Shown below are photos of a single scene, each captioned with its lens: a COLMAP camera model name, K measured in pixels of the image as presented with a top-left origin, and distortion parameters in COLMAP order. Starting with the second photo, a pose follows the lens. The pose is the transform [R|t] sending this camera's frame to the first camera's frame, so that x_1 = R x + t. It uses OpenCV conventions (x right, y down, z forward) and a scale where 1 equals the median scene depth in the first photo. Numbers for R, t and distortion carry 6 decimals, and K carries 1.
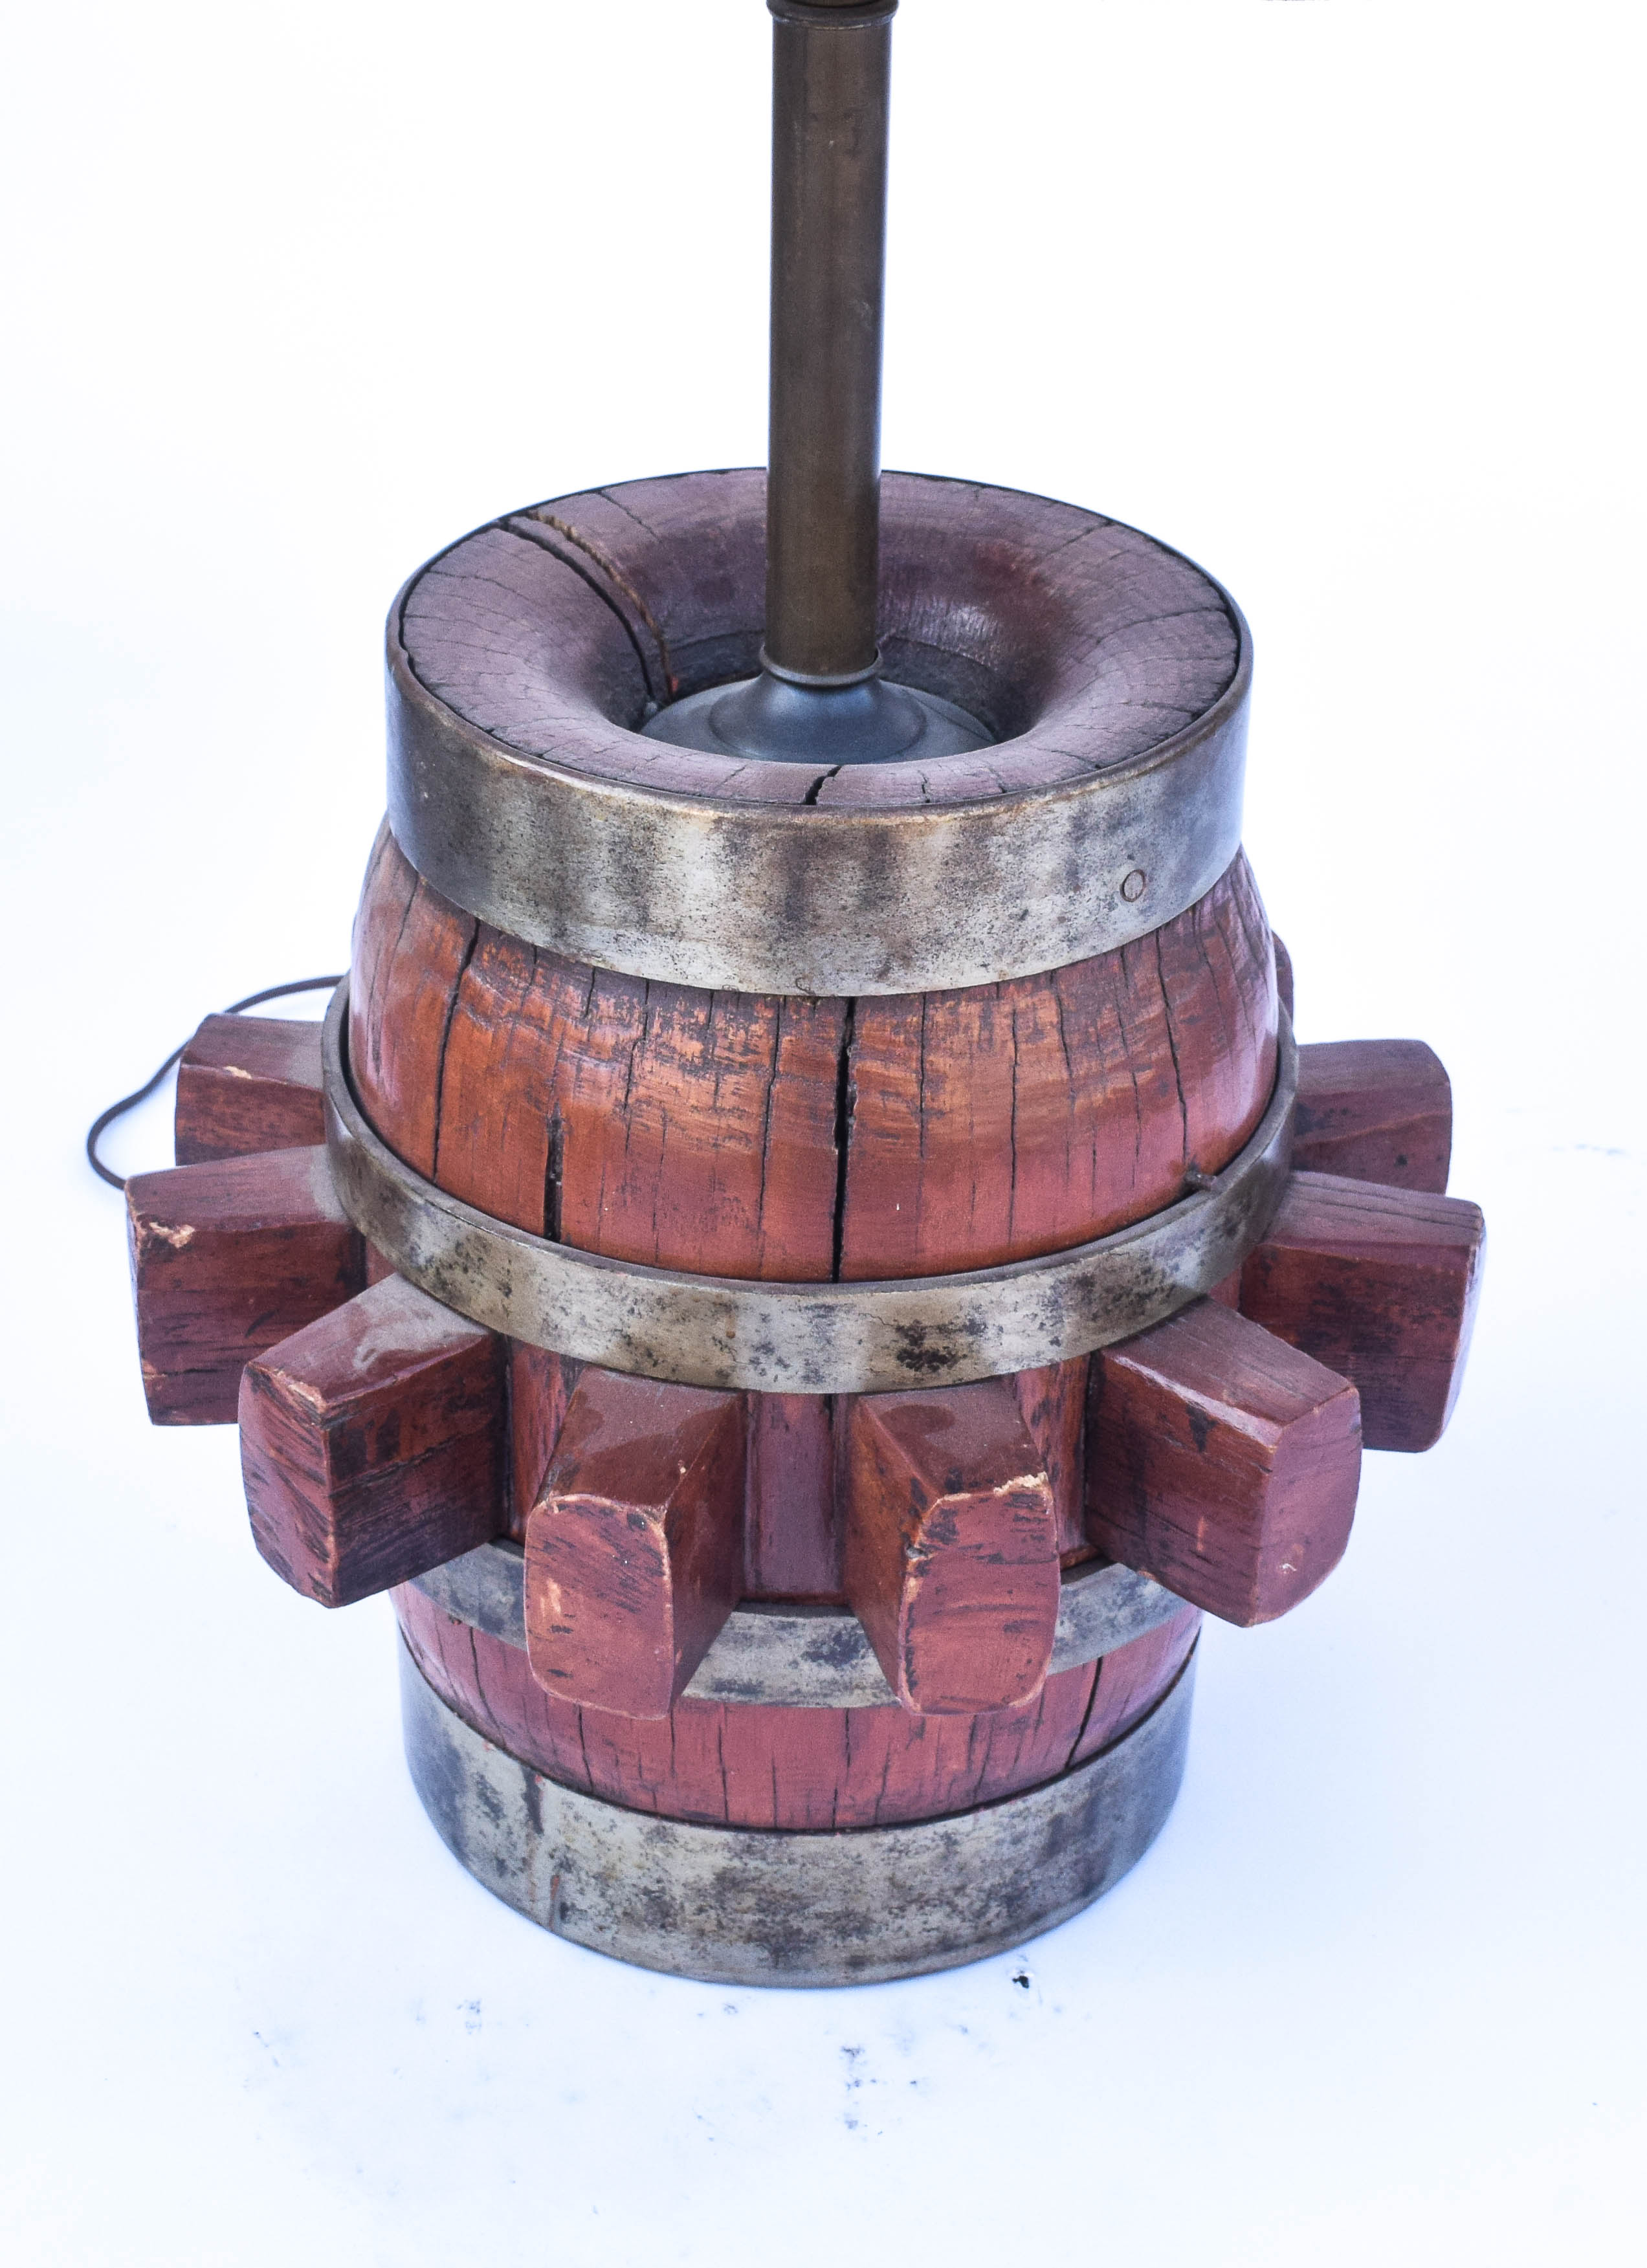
lens RADIAL K [[3931.1, 0, 829.5], [0, 3931.1, 1080.1], [0, 0, 1]] dist [-0.020483, 0.001300]
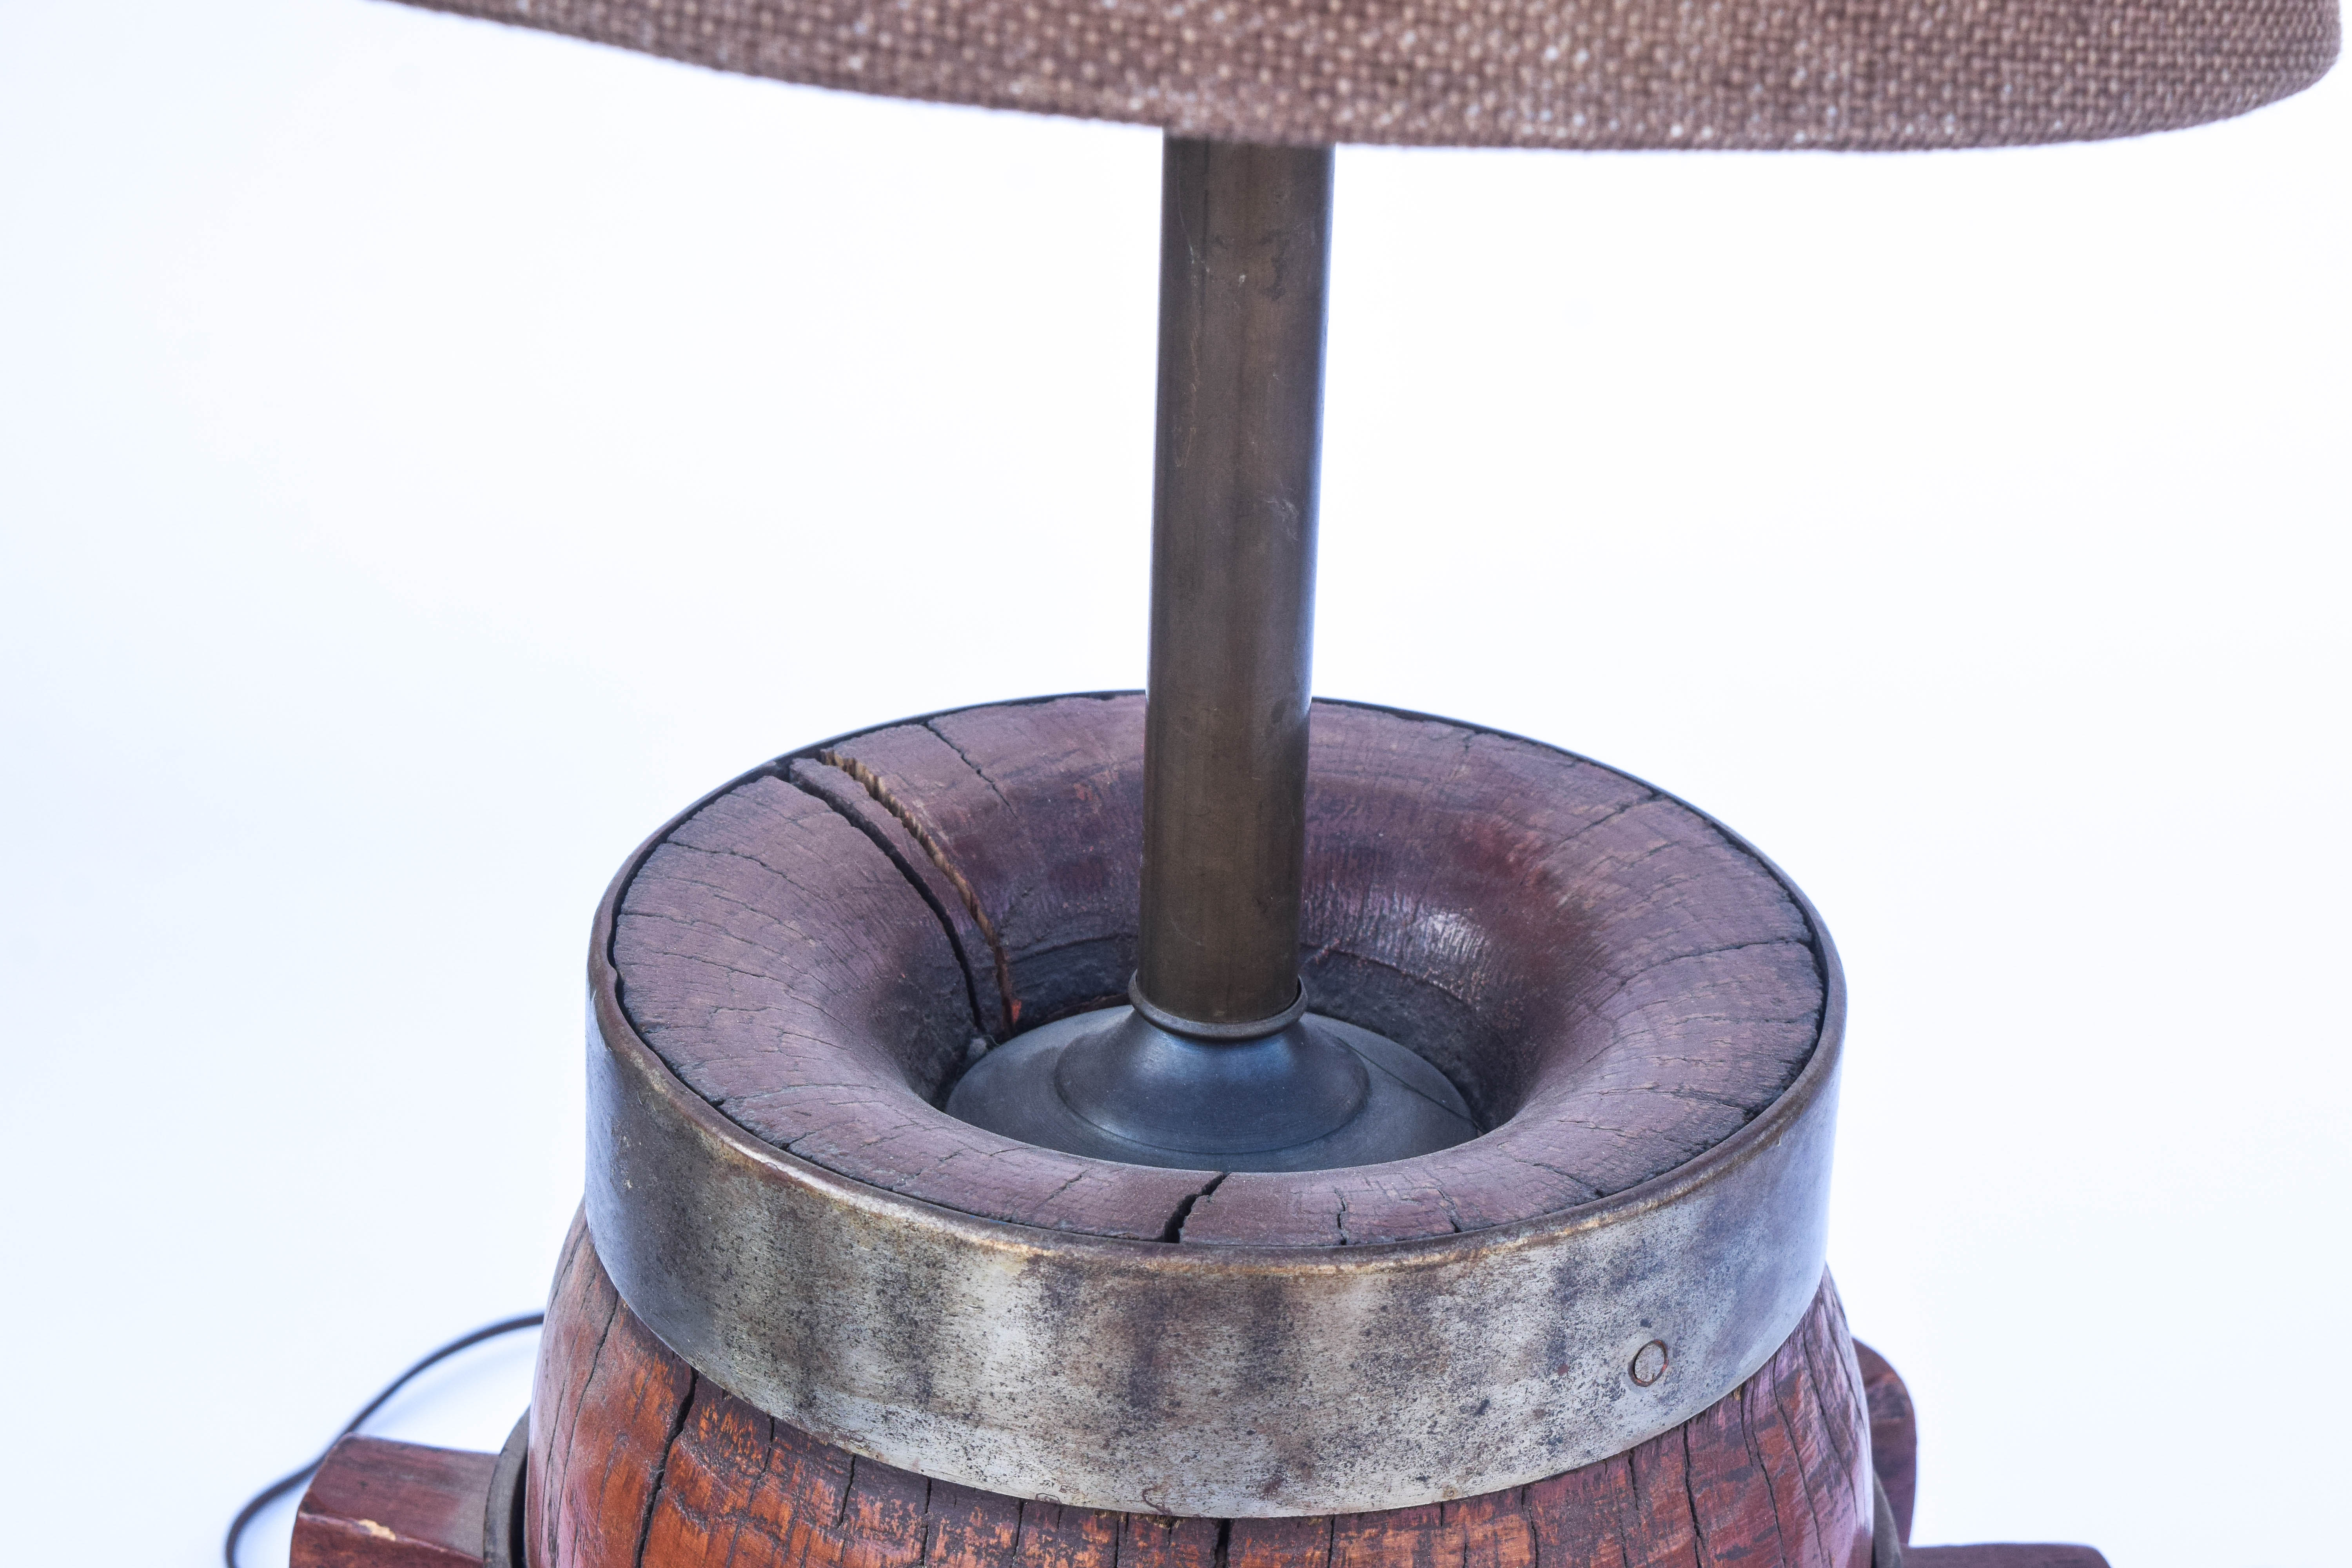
lens RADIAL K [[5303.1, 0, 1181.9], [0, 5303.1, 839.4], [0, 0, 1]] dist [-0.050105, -0.090581]
pose [[0.998243, 0.035458, -0.047482, 0.035823], [-0.039139, 0.996107, -0.078992, -0.062419], [0.044496, 0.080712, 0.995744, 0.072581]]
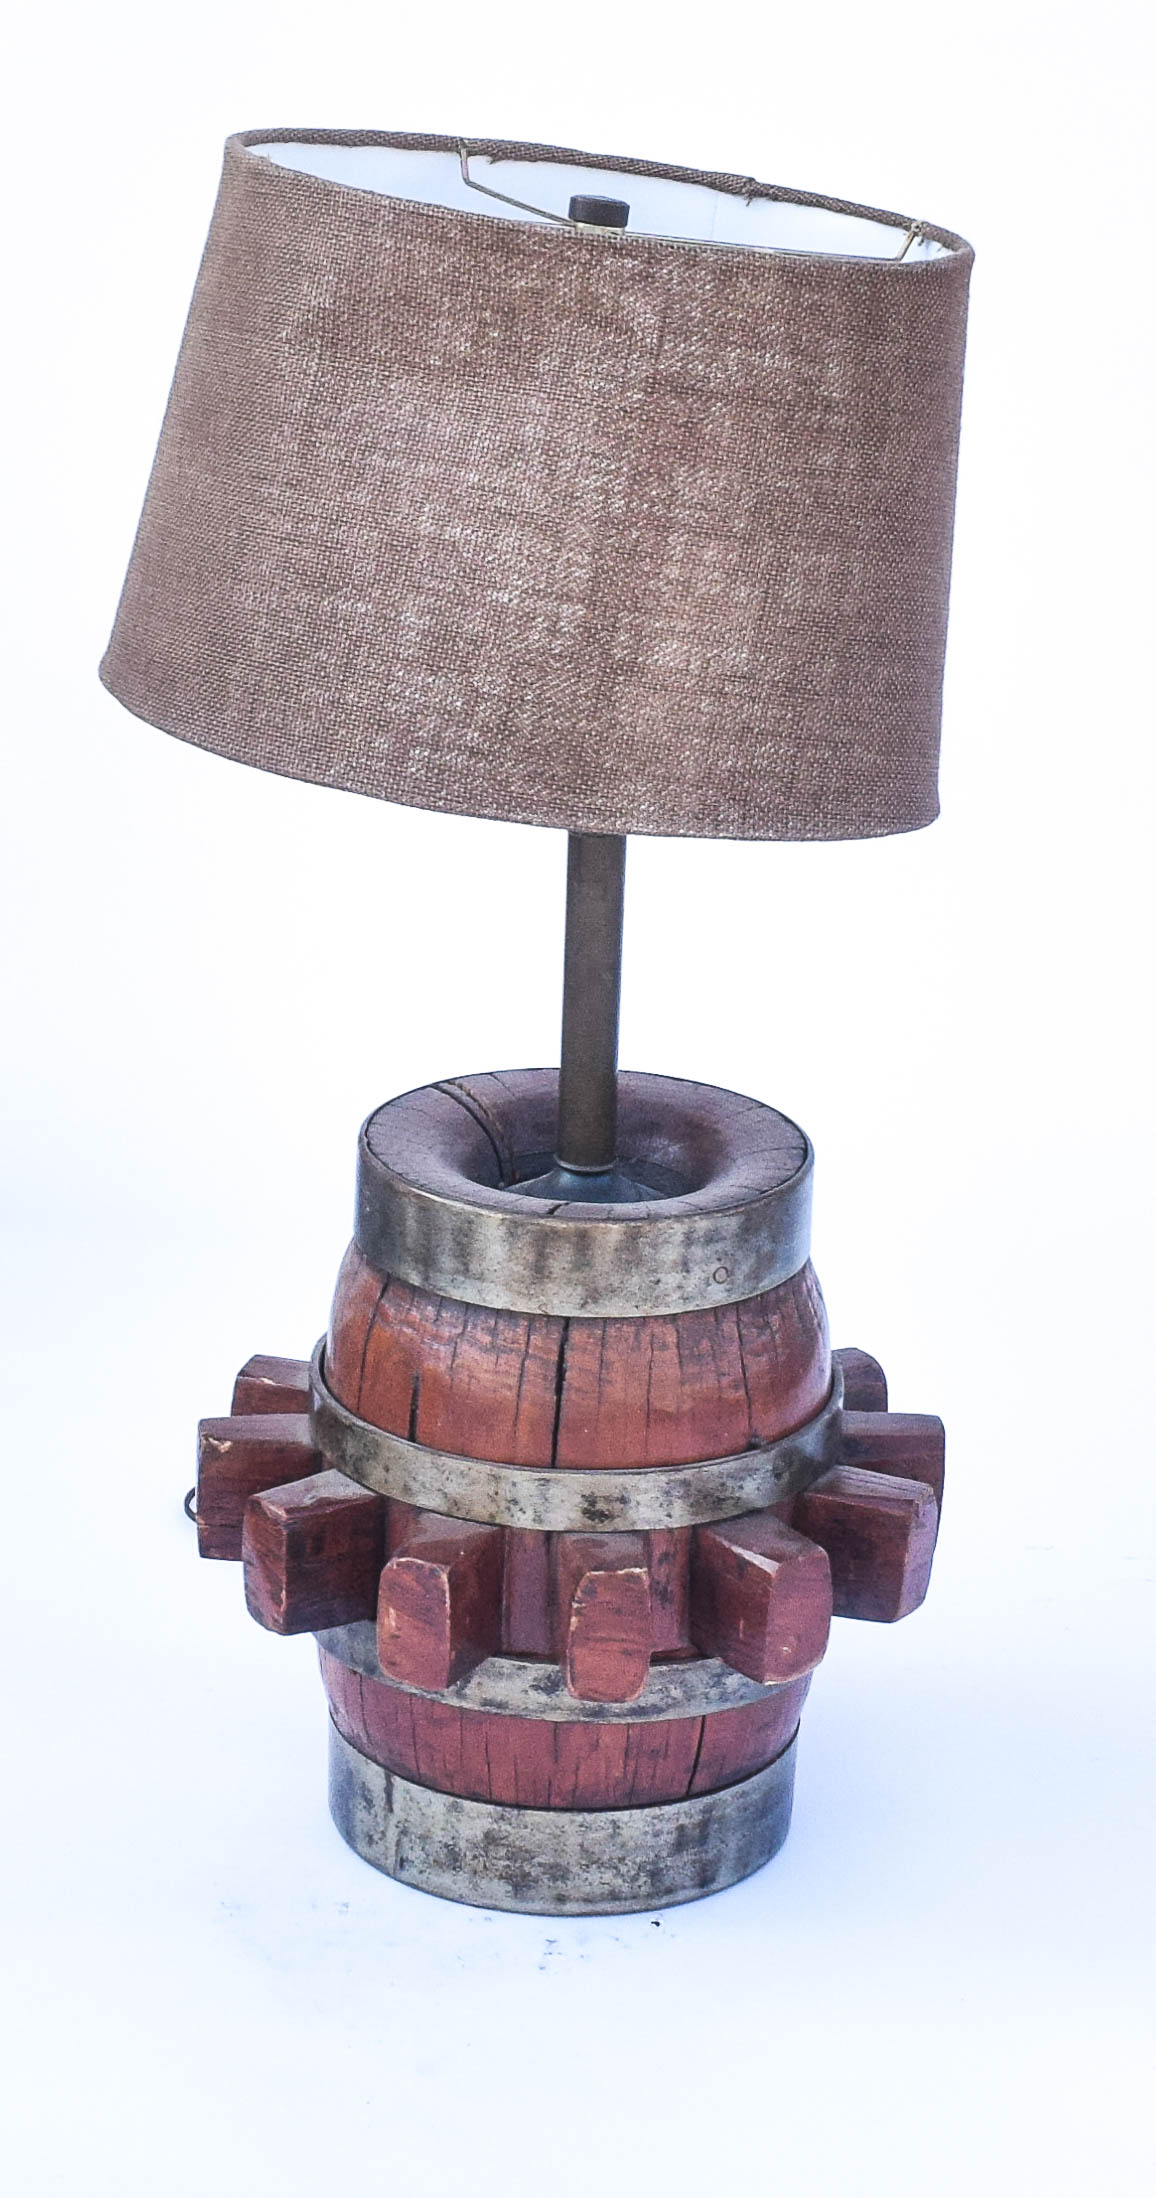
lens RADIAL K [[4954.4, 0, 578.0], [0, 4954.4, 1099.0], [0, 0, 1]] dist [0.017228, -0.060432]
pose [[0.989861, 0.061834, -0.127873, 0.305775], [-0.085227, 0.978761, -0.186449, 0.317876], [0.113629, 0.195456, 0.974107, -1.366294]]
